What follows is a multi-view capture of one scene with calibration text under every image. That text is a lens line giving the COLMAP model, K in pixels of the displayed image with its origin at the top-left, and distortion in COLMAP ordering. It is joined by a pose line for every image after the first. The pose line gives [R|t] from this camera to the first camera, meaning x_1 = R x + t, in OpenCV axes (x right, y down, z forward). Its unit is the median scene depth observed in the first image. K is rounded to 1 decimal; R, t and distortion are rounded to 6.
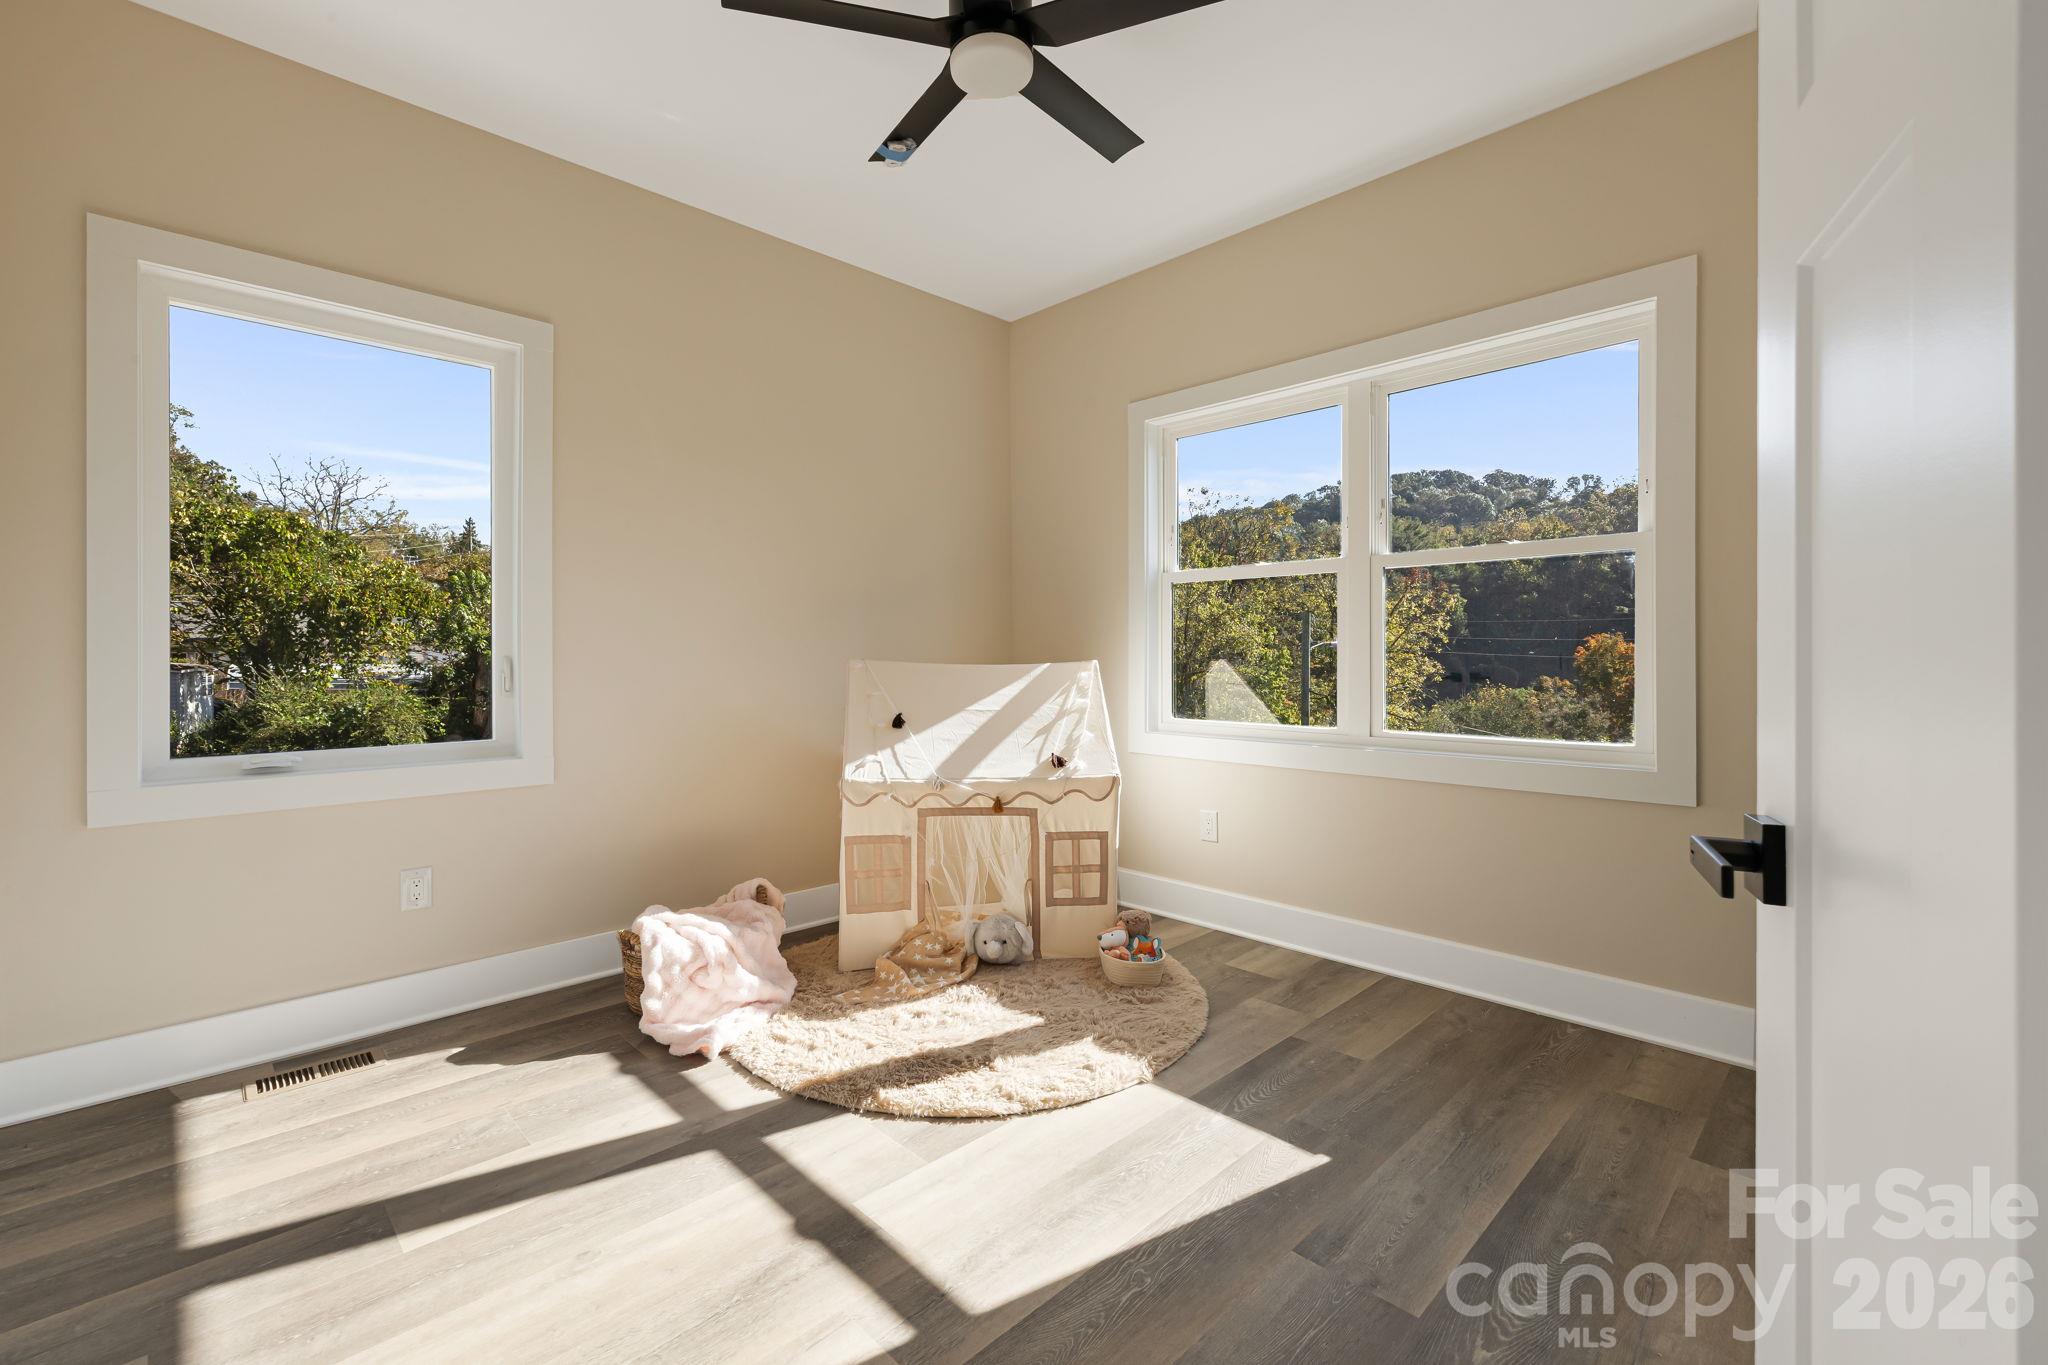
lens RADIAL K [[888.6, 0, 1017.4], [0, 888.6, 649.2], [0, 0, 1]] dist [0.001887, 0.001419]
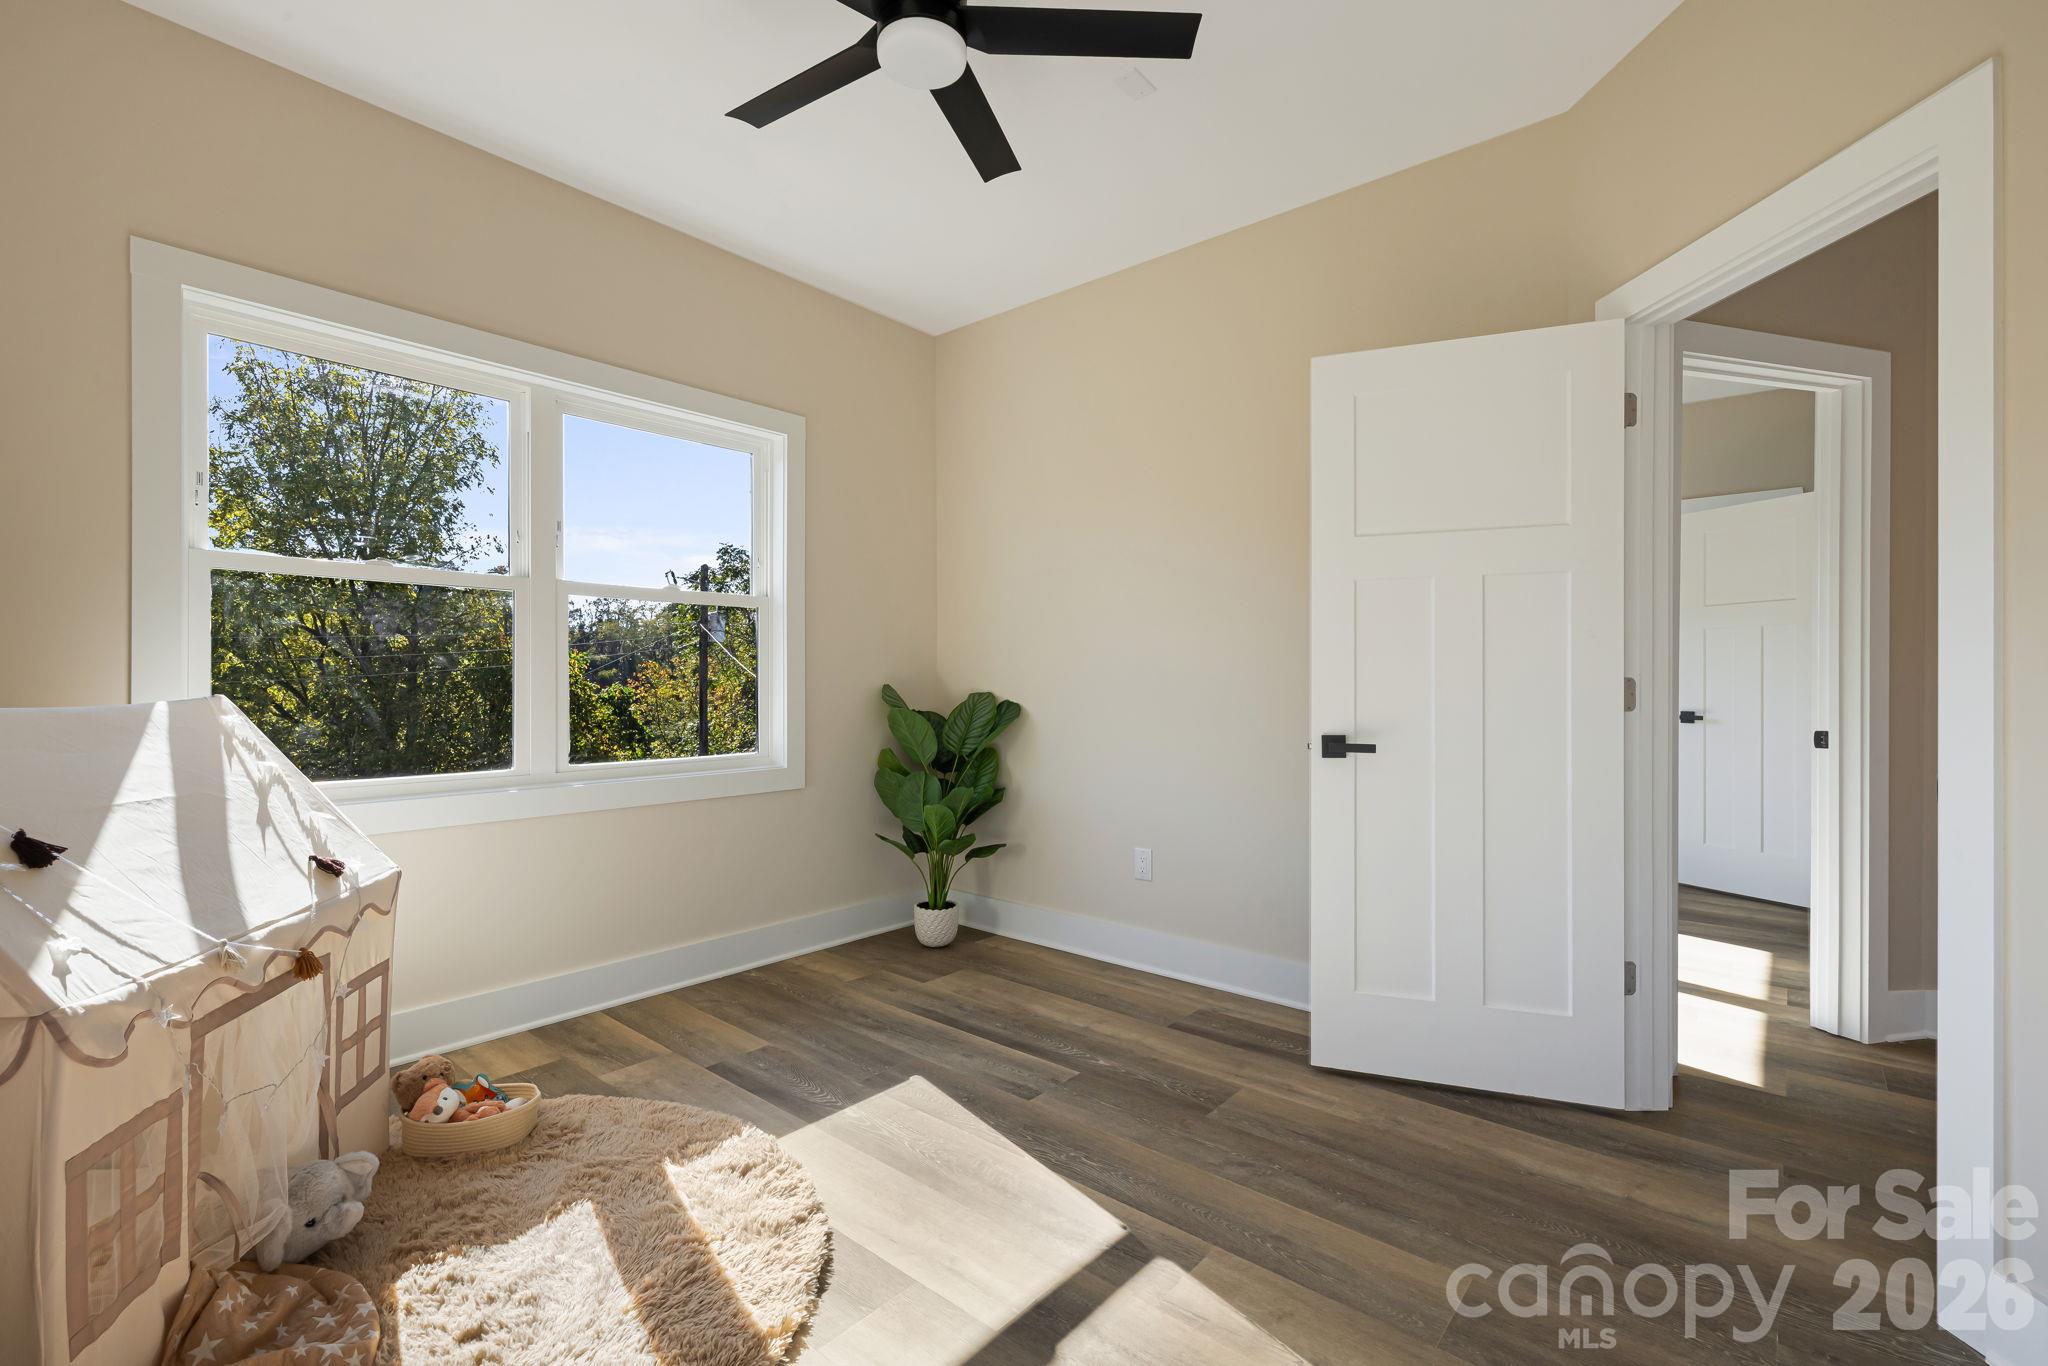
lens RADIAL K [[888.6, 0, 1028.8], [0, 888.6, 678.4], [0, 0, 1]] dist [0.001887, 0.001419]
pose [[-0.098311, 0.009789, 0.995108, -0.669906], [-0.010143, 0.999890, -0.010839, 0.003252], [-0.995104, -0.011159, -0.098201, 0.678624]]
